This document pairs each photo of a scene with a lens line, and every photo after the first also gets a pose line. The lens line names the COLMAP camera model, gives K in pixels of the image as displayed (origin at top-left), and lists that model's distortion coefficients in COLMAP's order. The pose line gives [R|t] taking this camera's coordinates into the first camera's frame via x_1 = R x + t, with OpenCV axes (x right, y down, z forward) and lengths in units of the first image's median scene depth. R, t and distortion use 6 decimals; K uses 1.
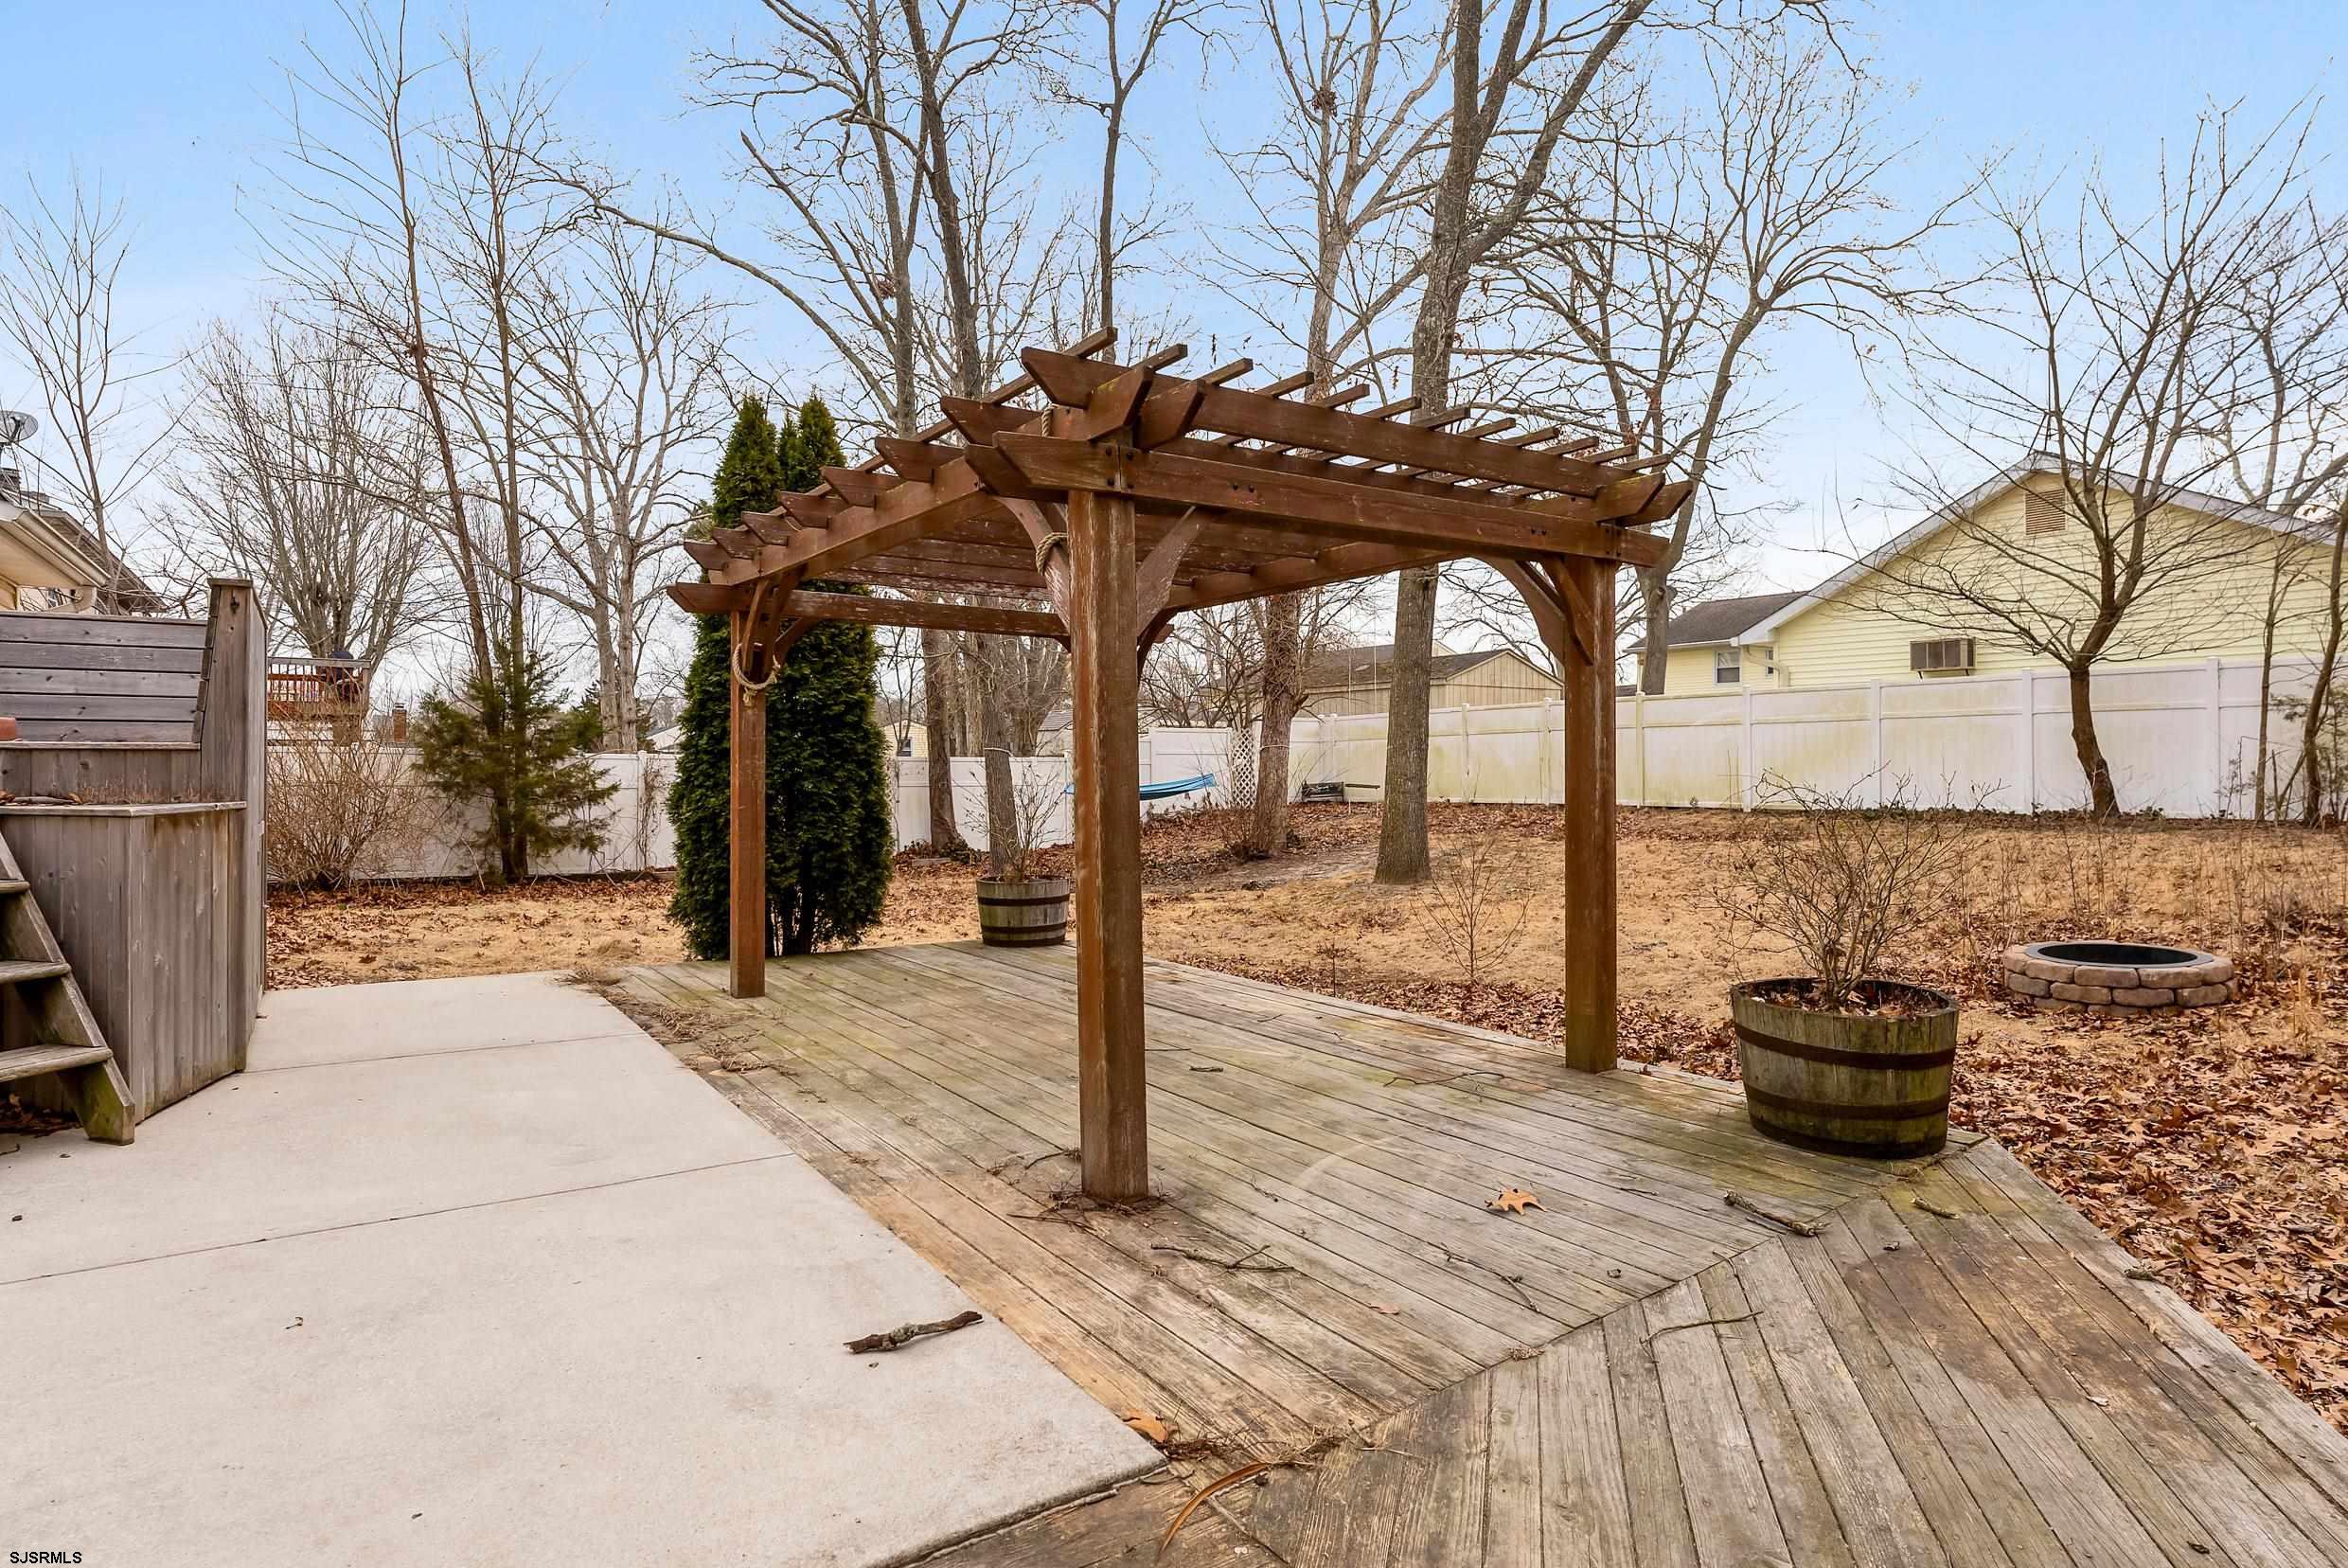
lens RADIAL K [[1218.5, 0, 1157.9], [0, 1218.5, 762.1], [0, 0, 1]] dist [-0.000654, -0.000708]
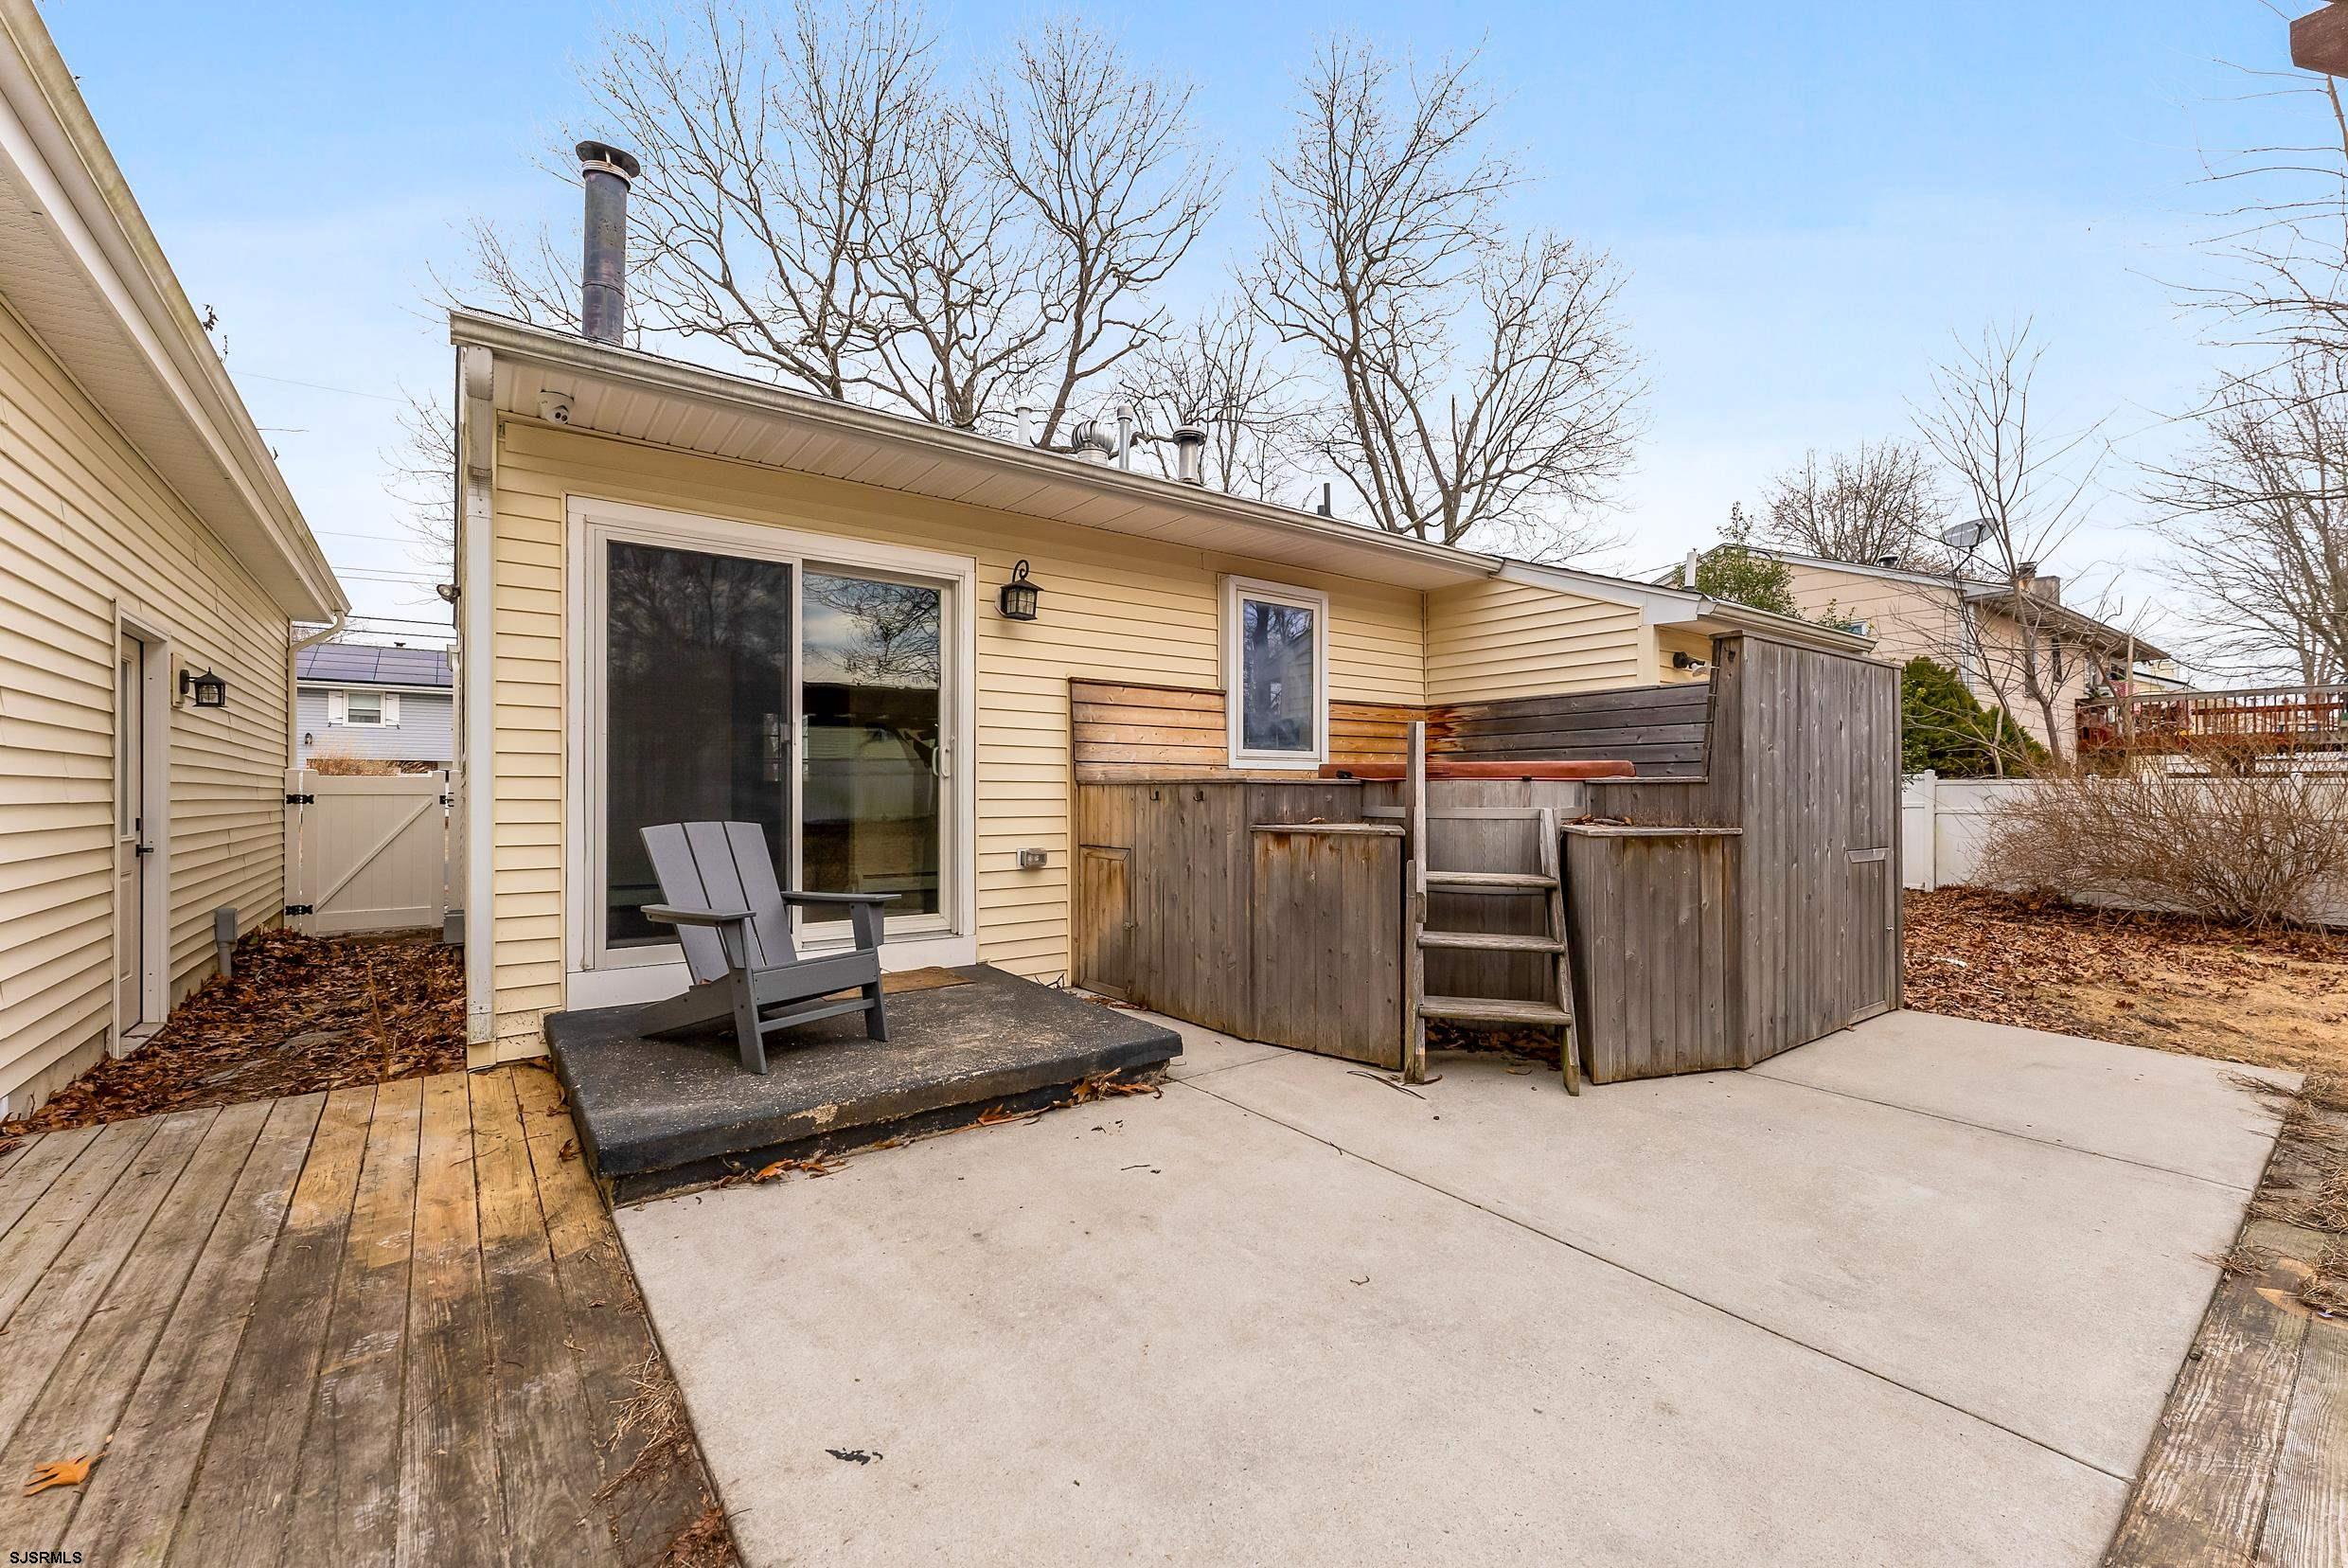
lens RADIAL K [[964.1, 0, 1180.8], [0, 964.1, 788.0], [0, 0, 1]] dist [0.001336, -0.000088]
pose [[0.047075, -0.005840, -0.998874, 0.062854], [-0.000593, 0.999983, -0.005875, 0.000358], [0.998891, 0.000869, 0.047071, 0.251605]]
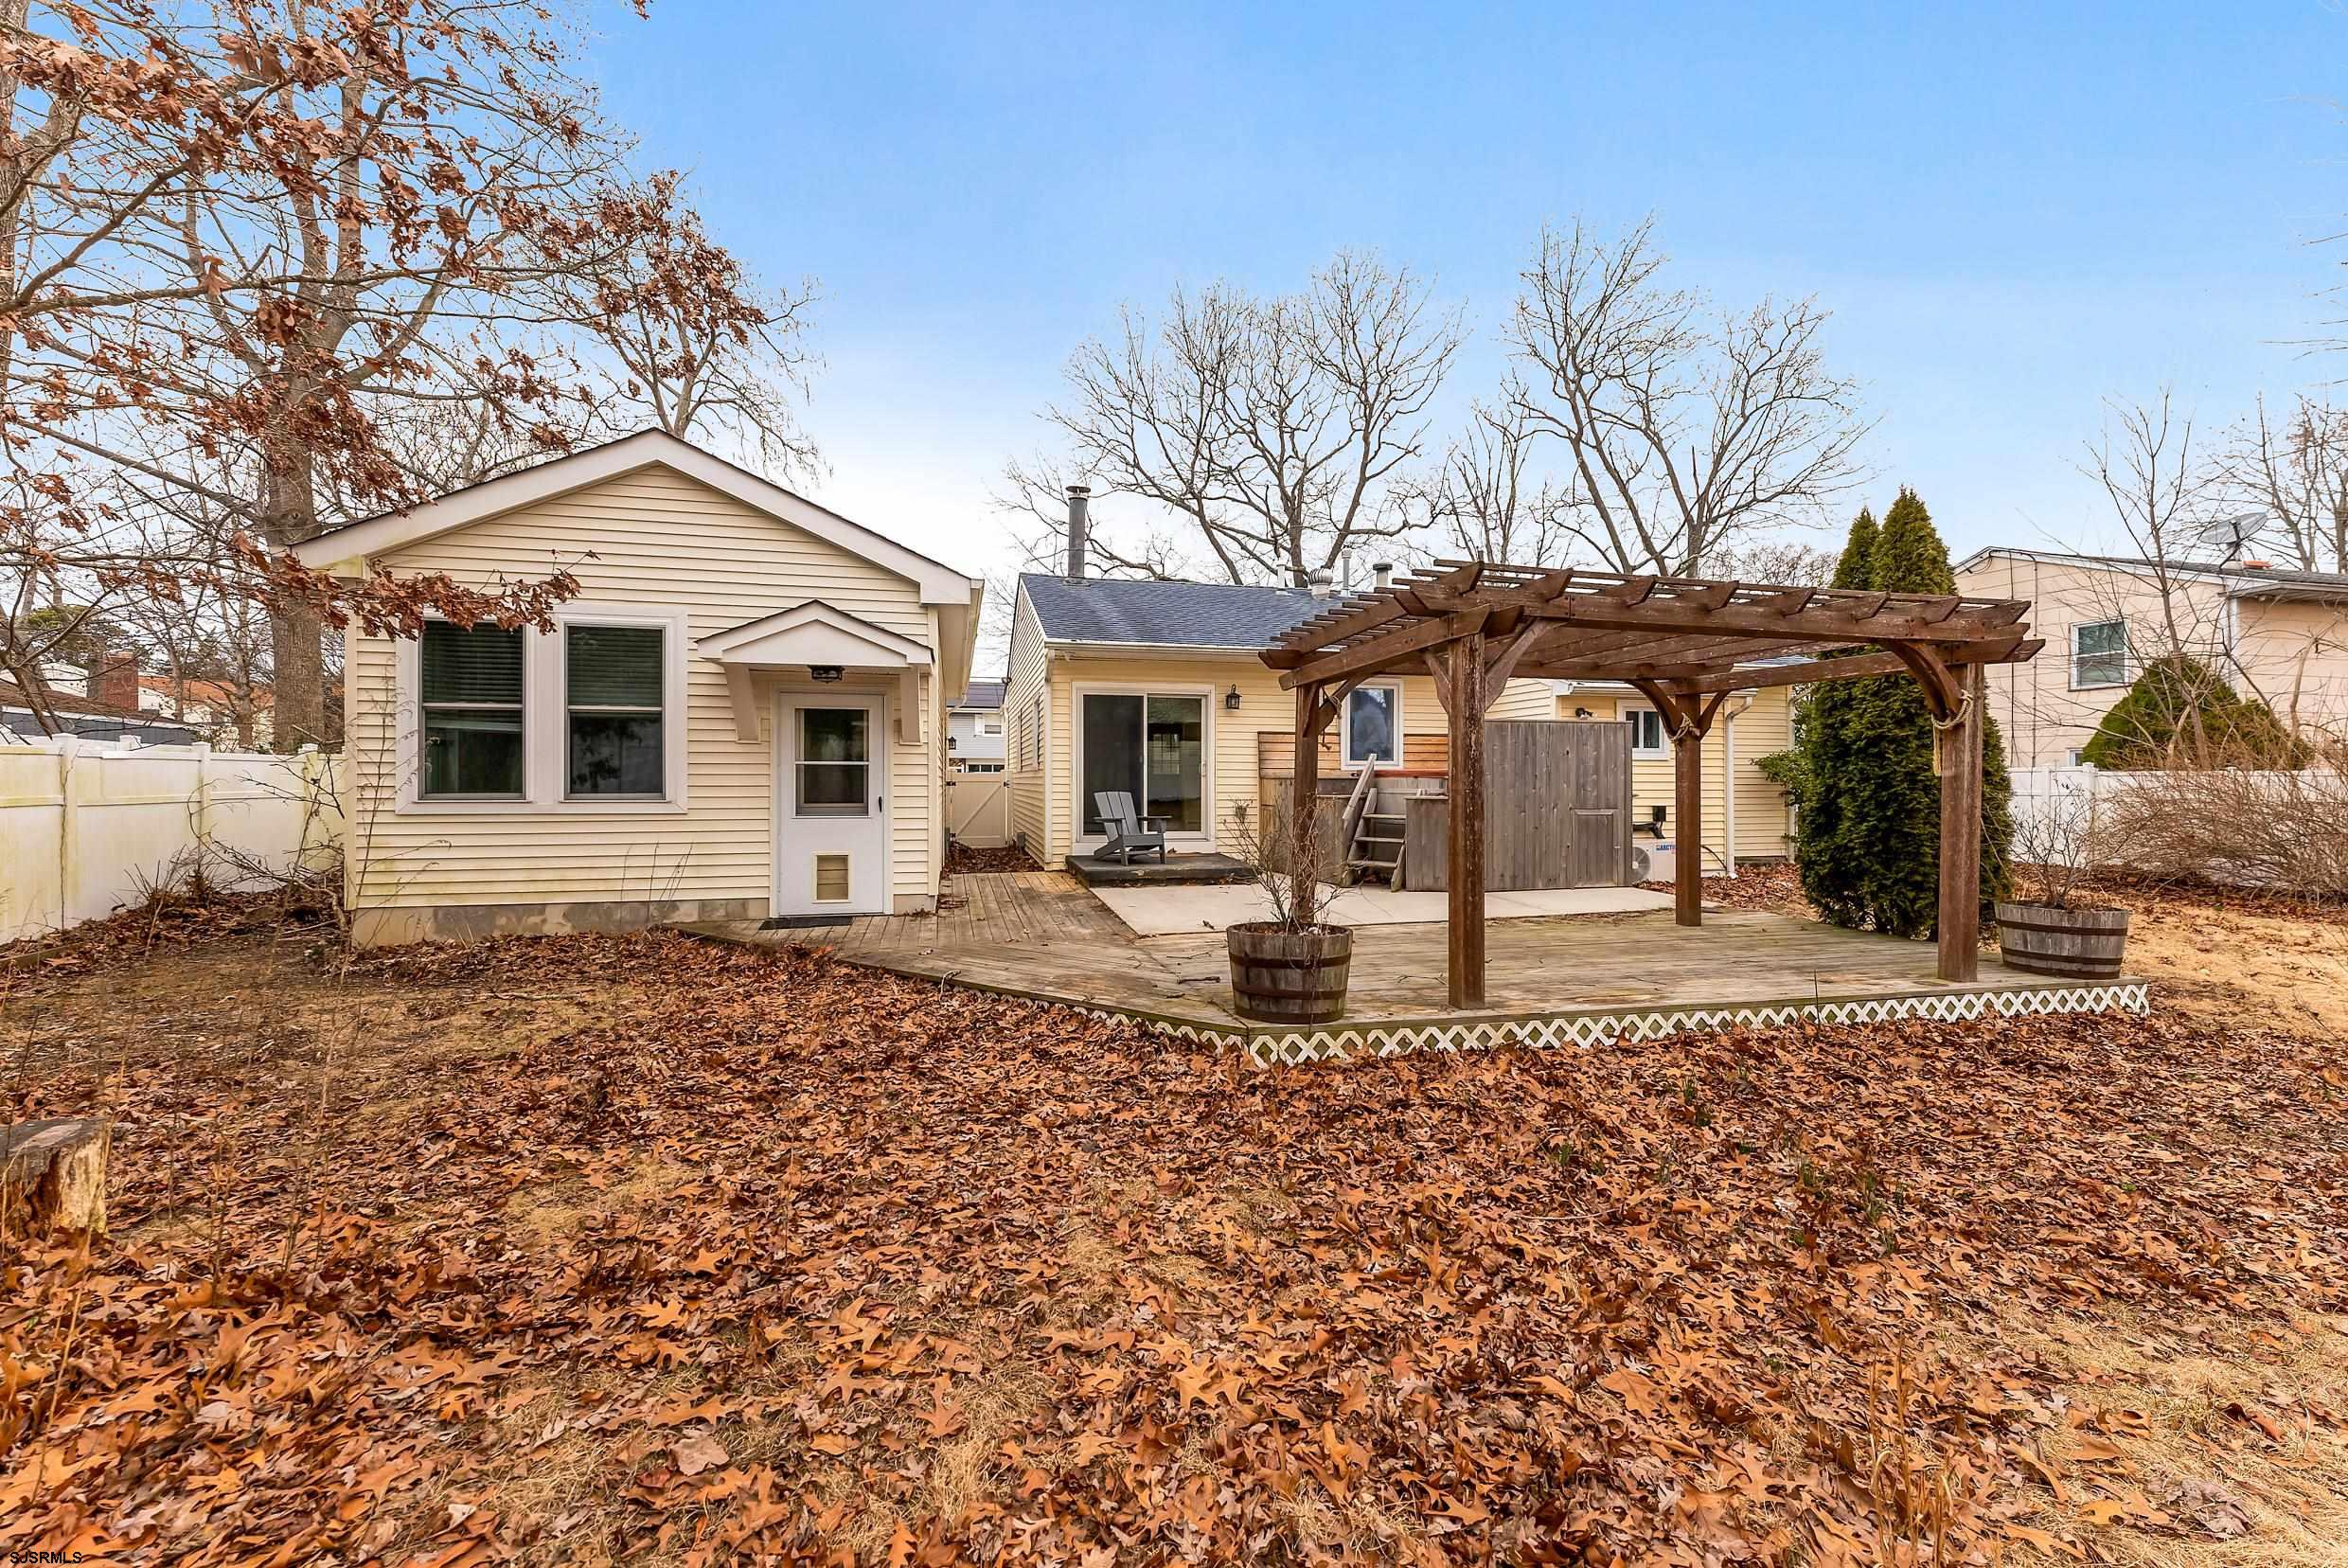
lens RADIAL K [[964.1, 0, 1187.2], [0, 964.1, 765.0], [0, 0, 1]] dist [0.001336, -0.000088]
pose [[-0.349000, -0.016764, -0.936973, 0.896496], [-0.002688, 0.999854, -0.016887, -0.001371], [0.937119, -0.003375, -0.348994, 0.650501]]
